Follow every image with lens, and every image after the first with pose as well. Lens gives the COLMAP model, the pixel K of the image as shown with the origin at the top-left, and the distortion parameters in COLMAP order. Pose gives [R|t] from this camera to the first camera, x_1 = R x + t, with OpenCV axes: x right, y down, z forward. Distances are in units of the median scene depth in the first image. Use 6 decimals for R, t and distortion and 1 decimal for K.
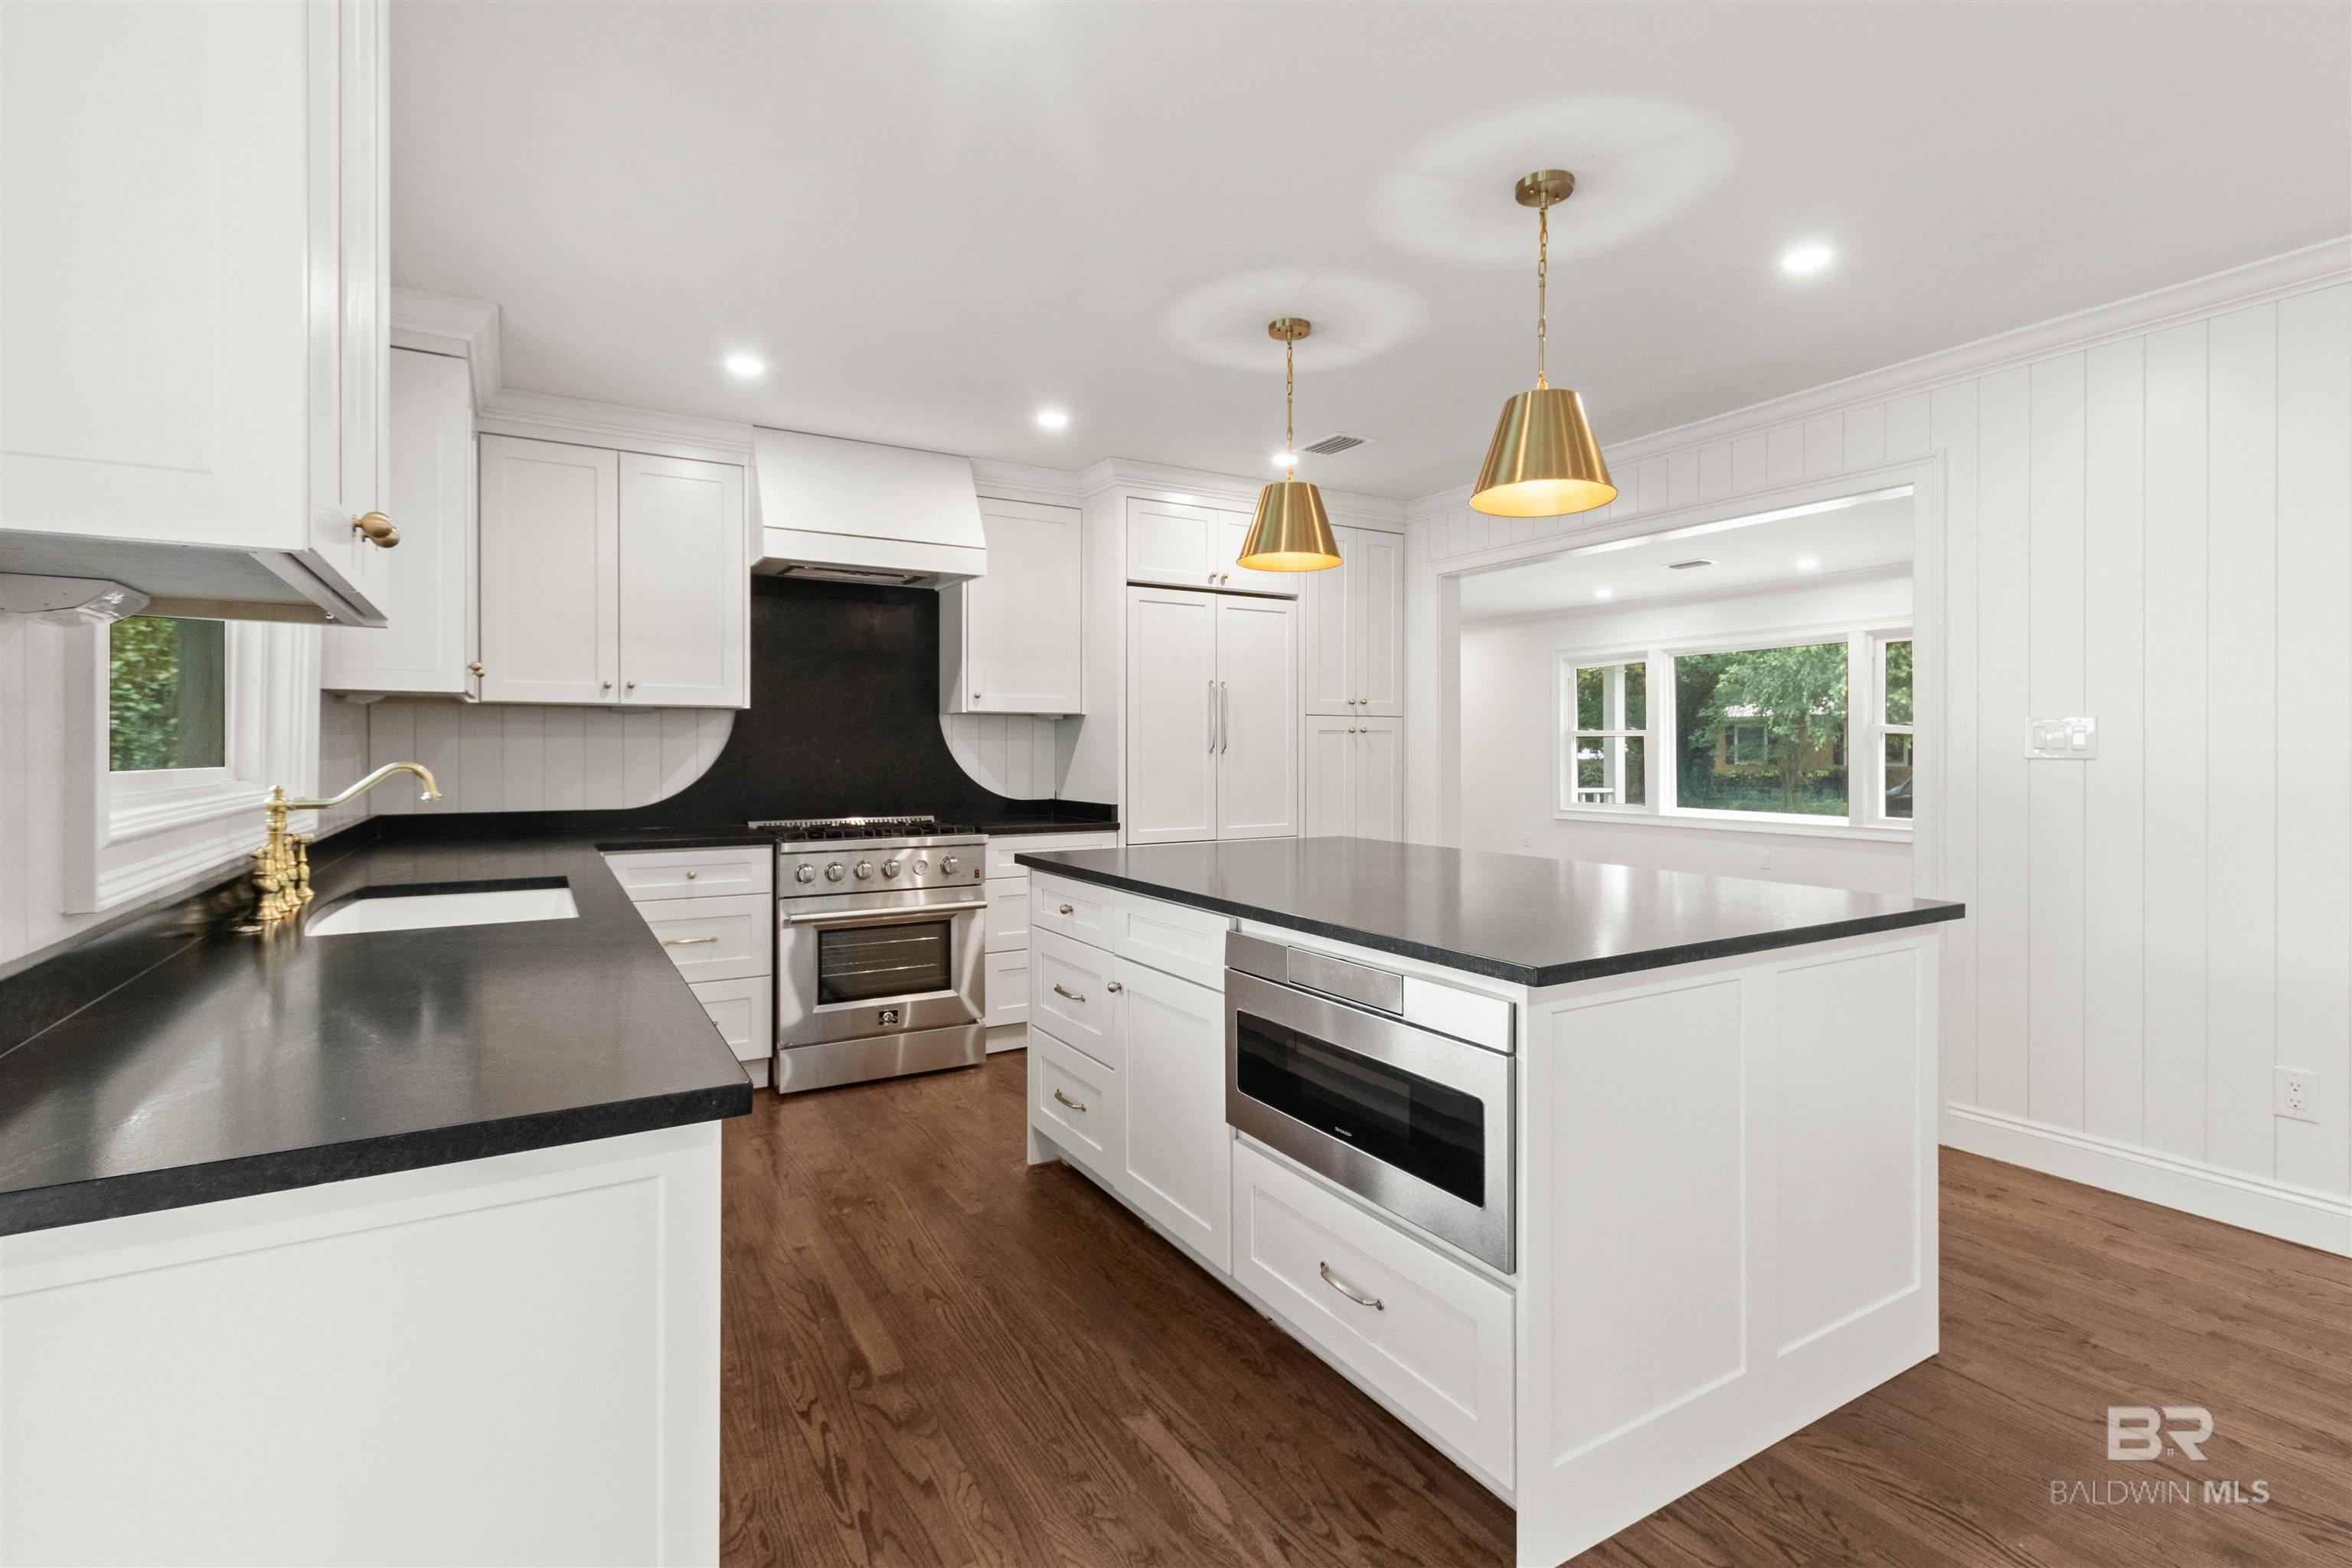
lens RADIAL K [[1086.9, 0, 1181.1], [0, 1086.9, 754.9], [0, 0, 1]] dist [0.004465, -0.000634]
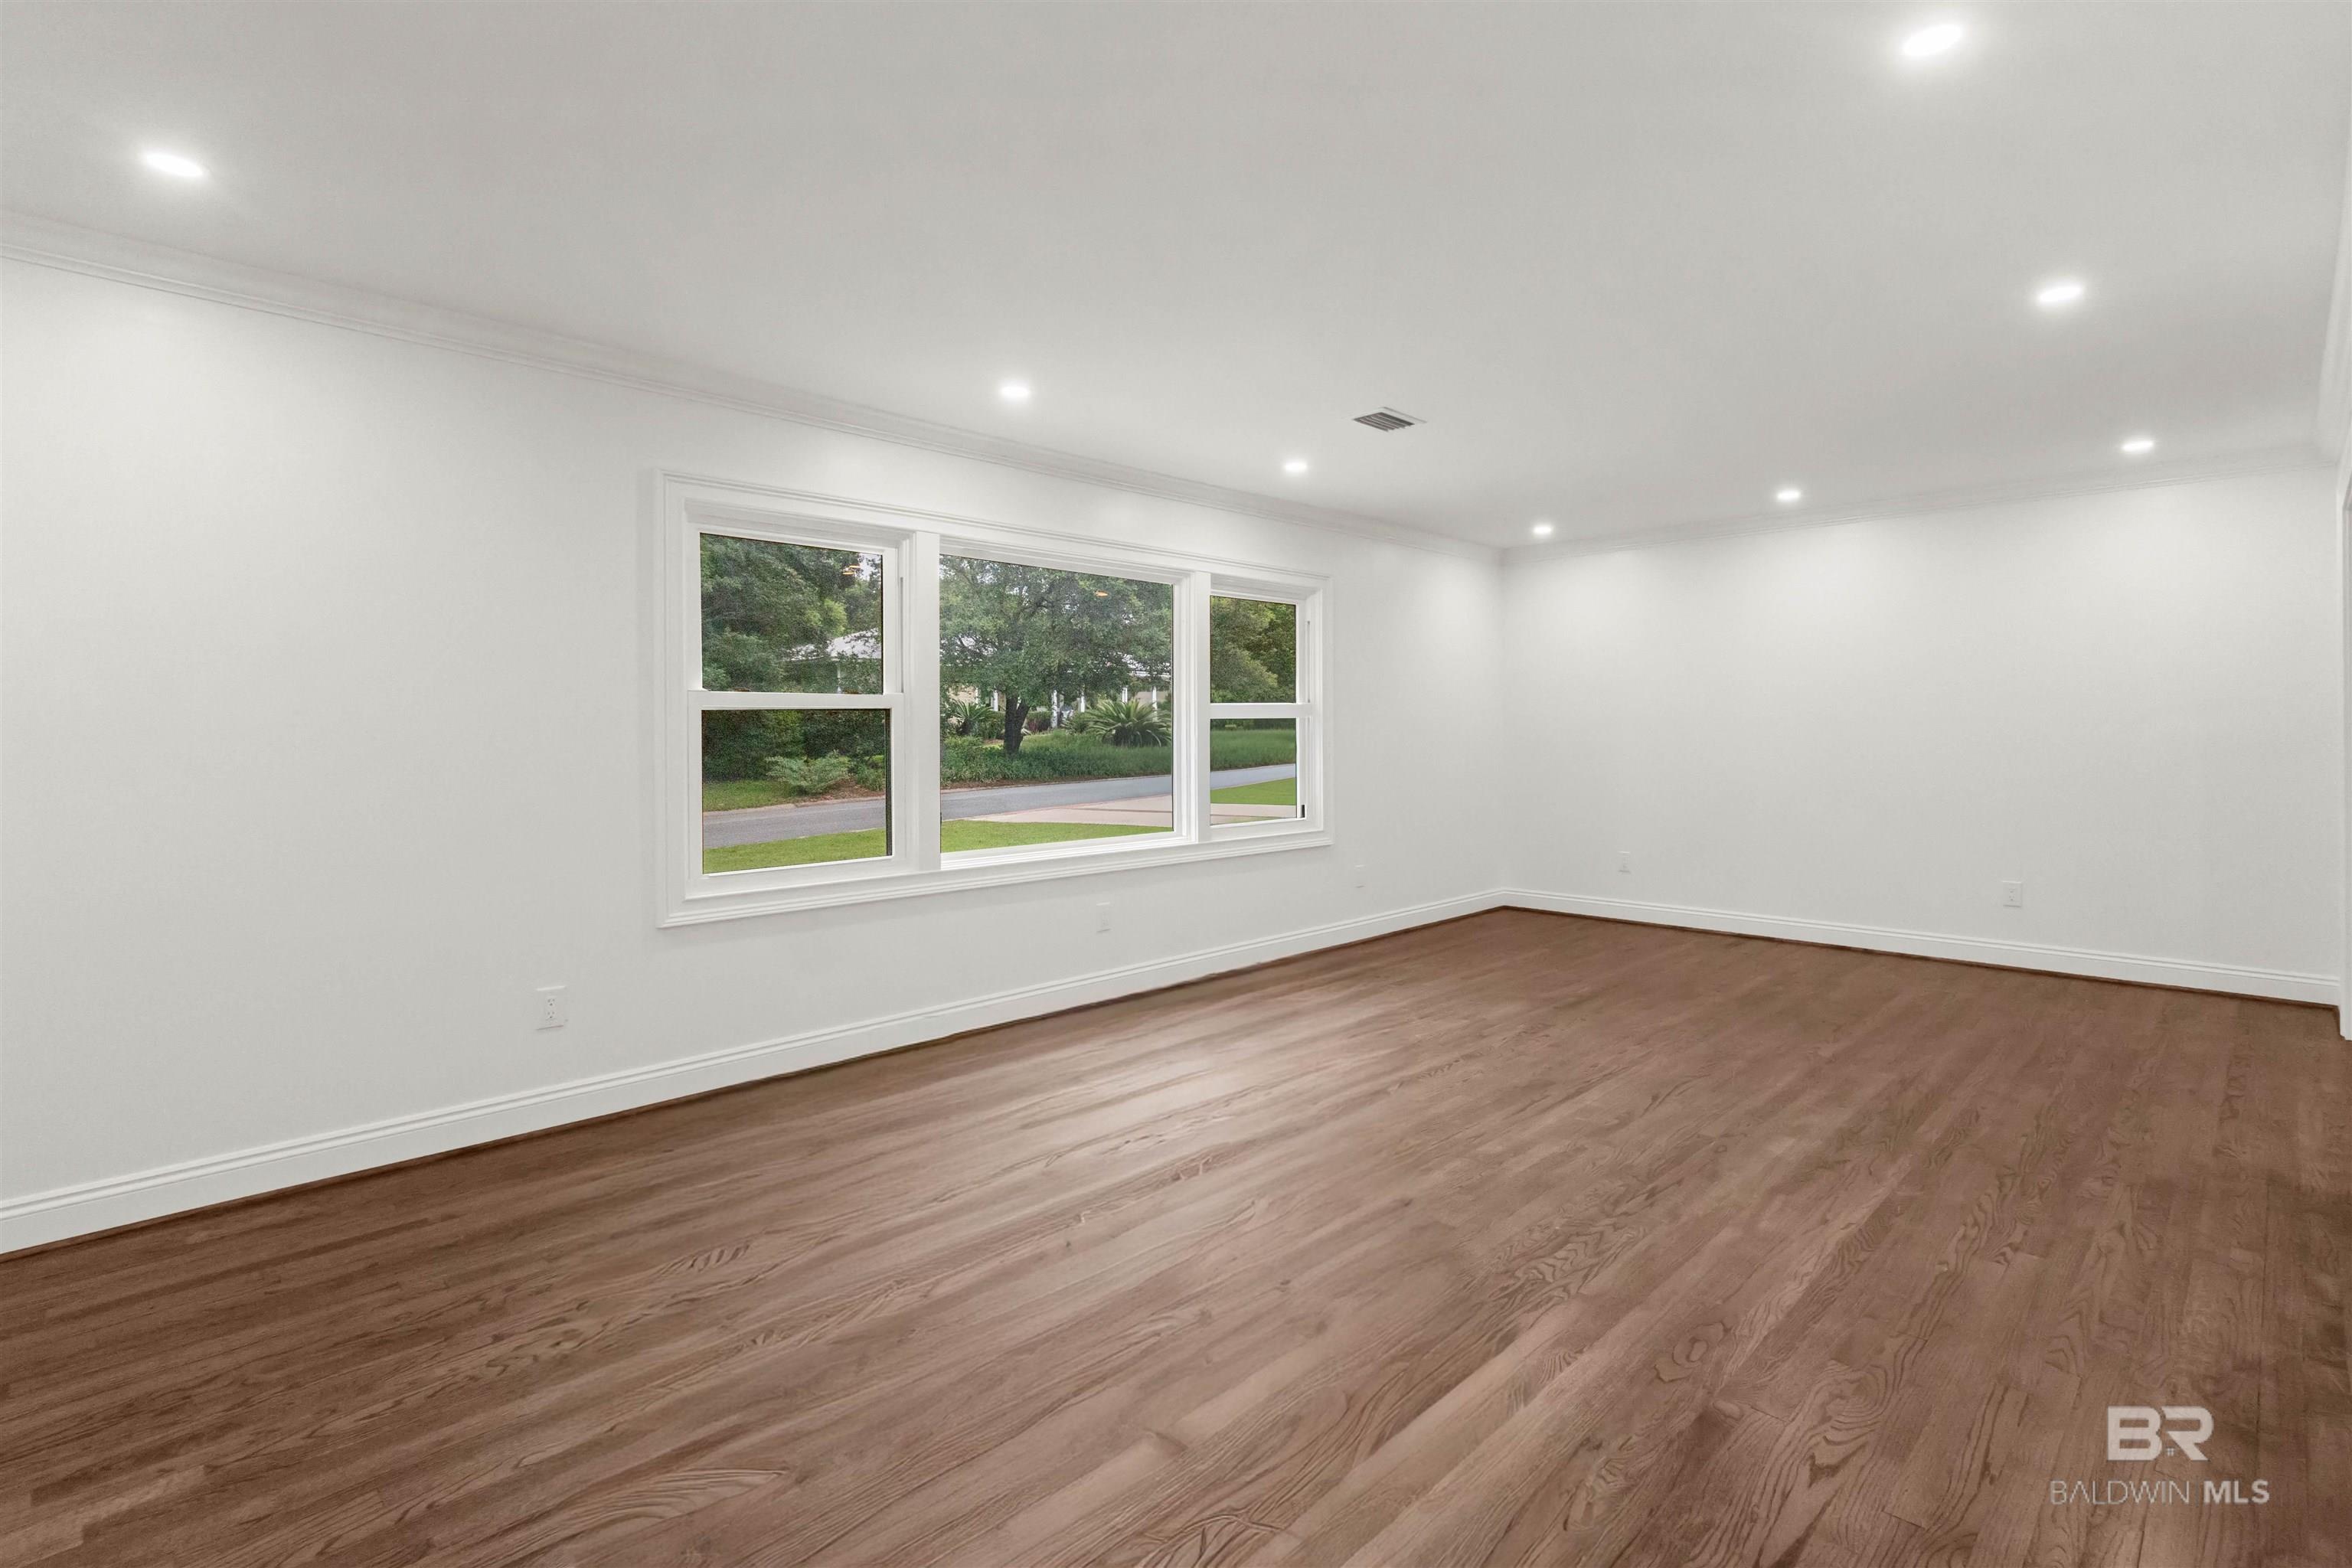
lens RADIAL K [[1099.6, 0, 1180.6], [0, 1099.6, 731.8], [0, 0, 1]] dist [0.003152, -0.000127]
pose [[-0.250617, 0.003856, 0.968079, -0.123832], [0.011772, 0.999930, -0.000935, -0.009836], [-0.968015, 0.011162, -0.250645, 1.851420]]
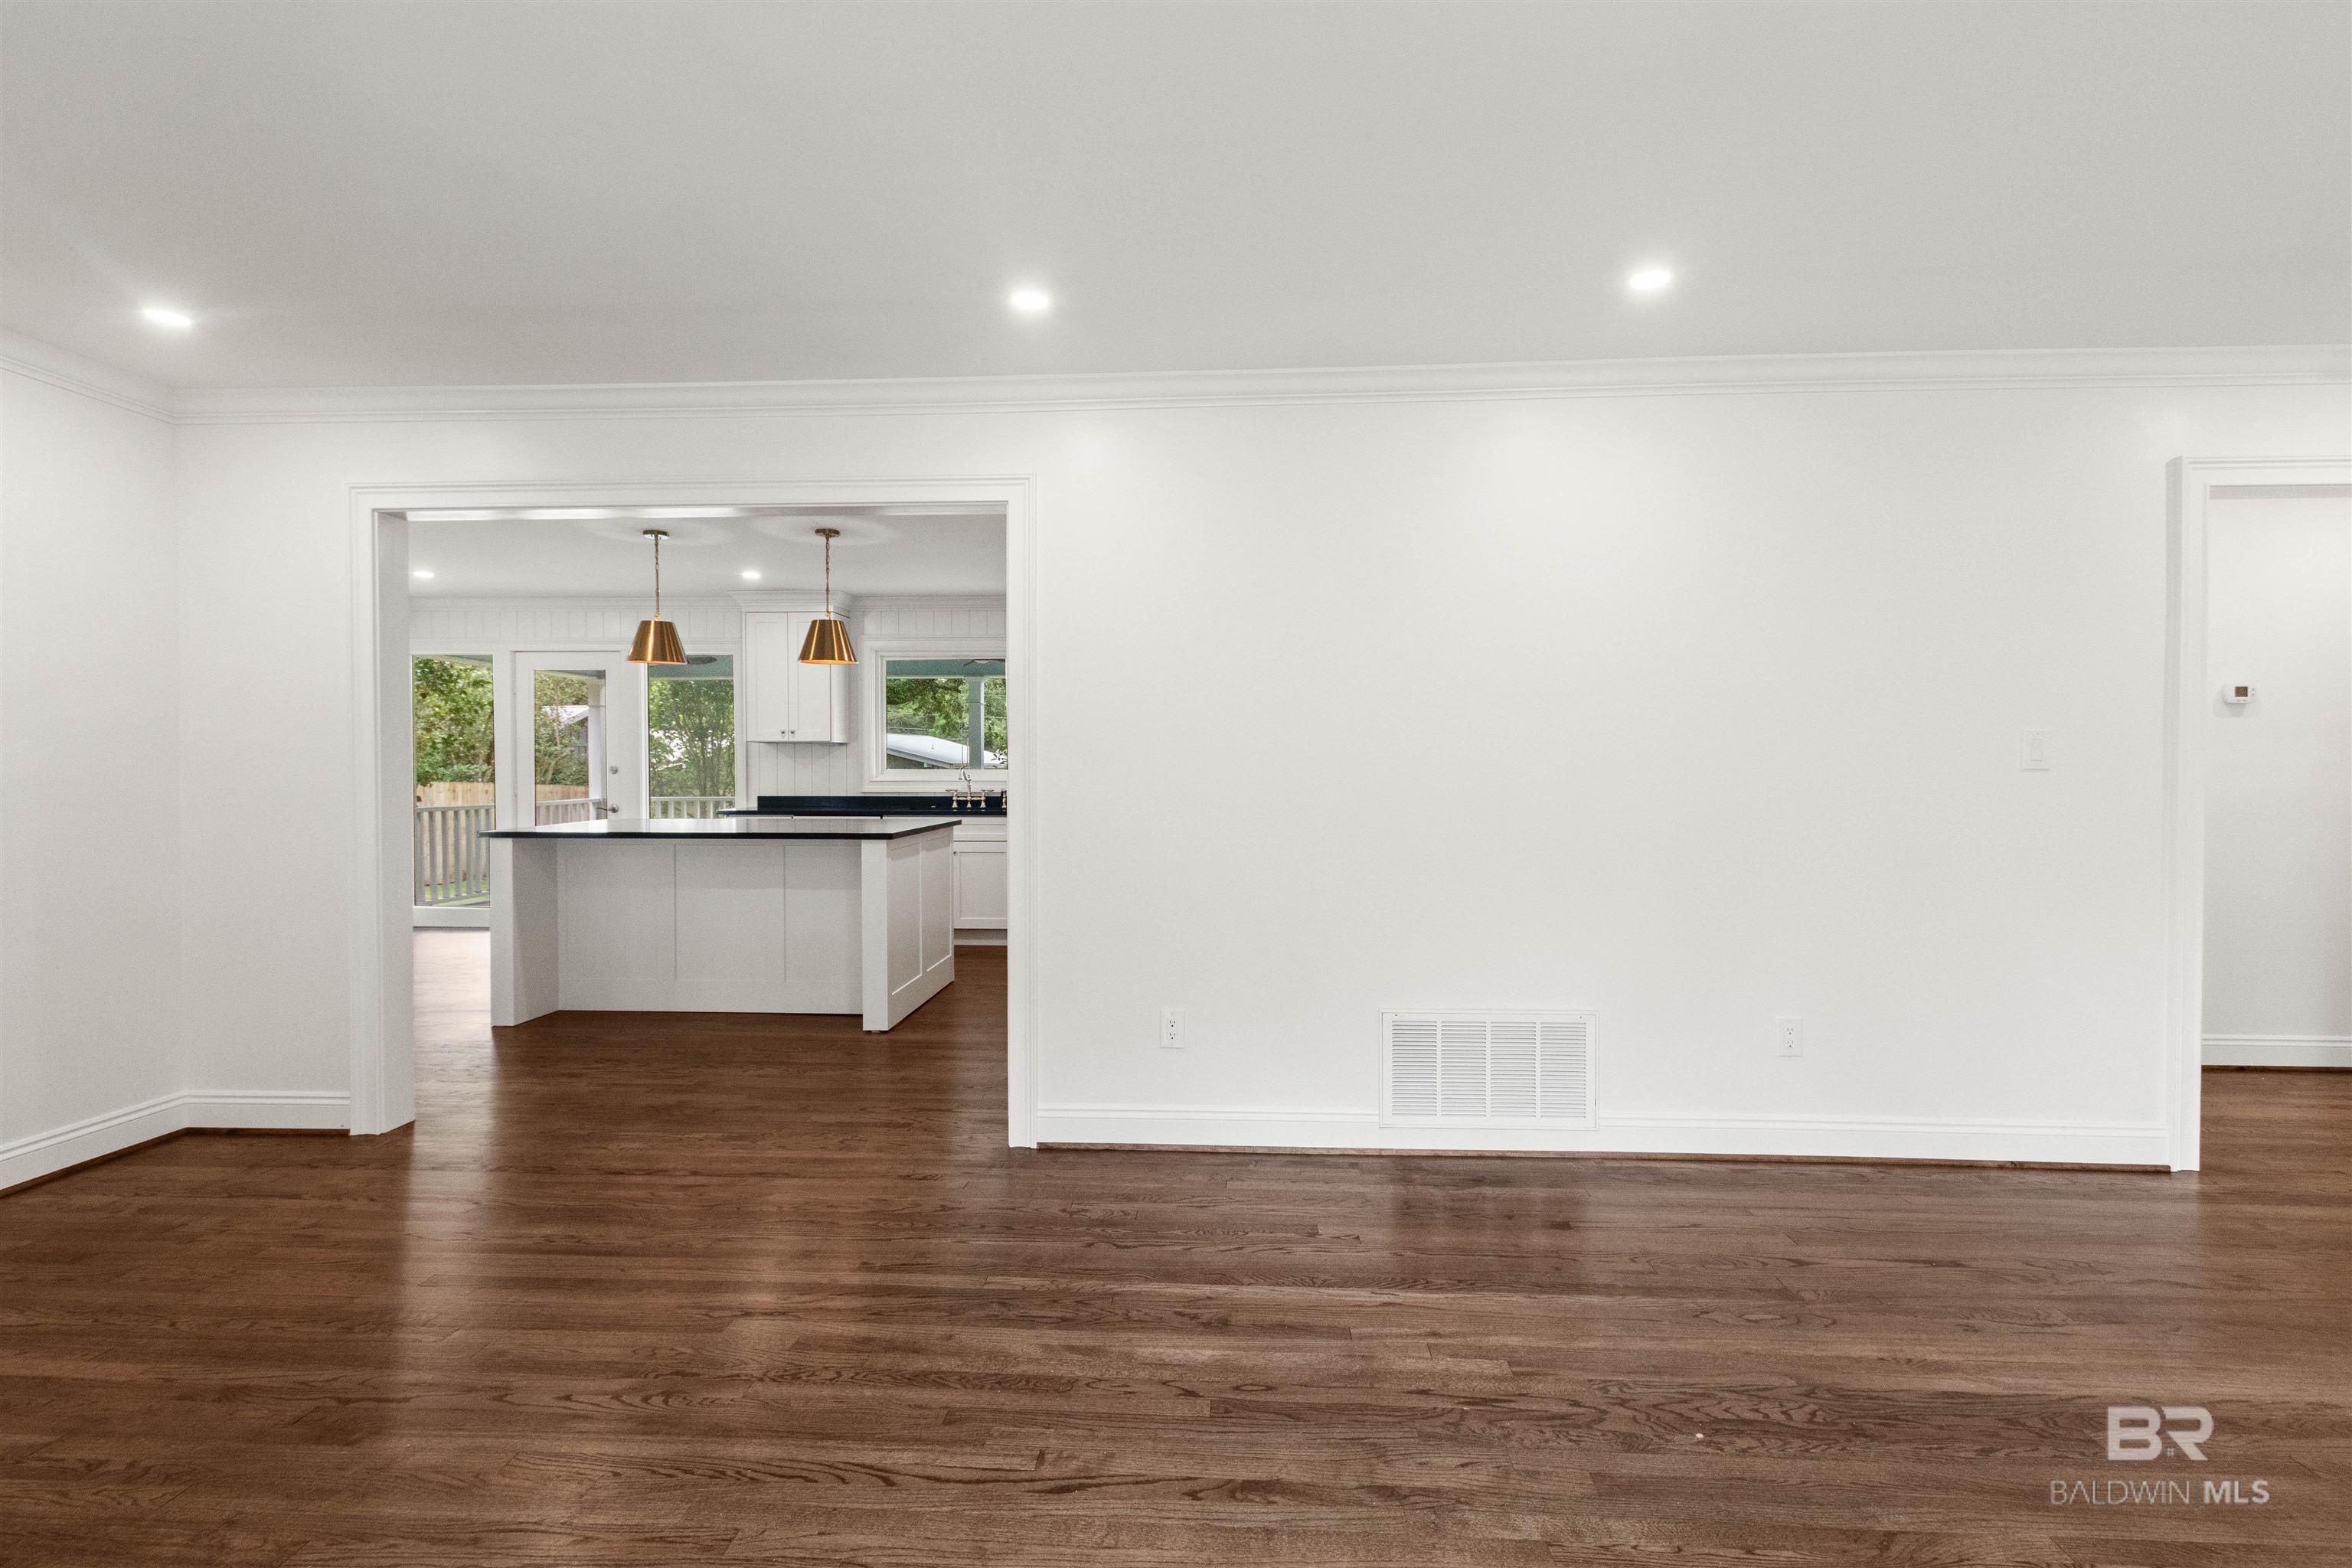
lens RADIAL K [[1081.4, 0, 1178.5], [0, 1081.4, 787.0], [0, 0, 1]] dist [0.003685, -0.000049]
pose [[-0.558353, 0.017200, -0.829425, 0.811013], [-0.005686, 0.999682, 0.024558, -0.010792], [0.829584, 0.018428, -0.558078, 1.591321]]
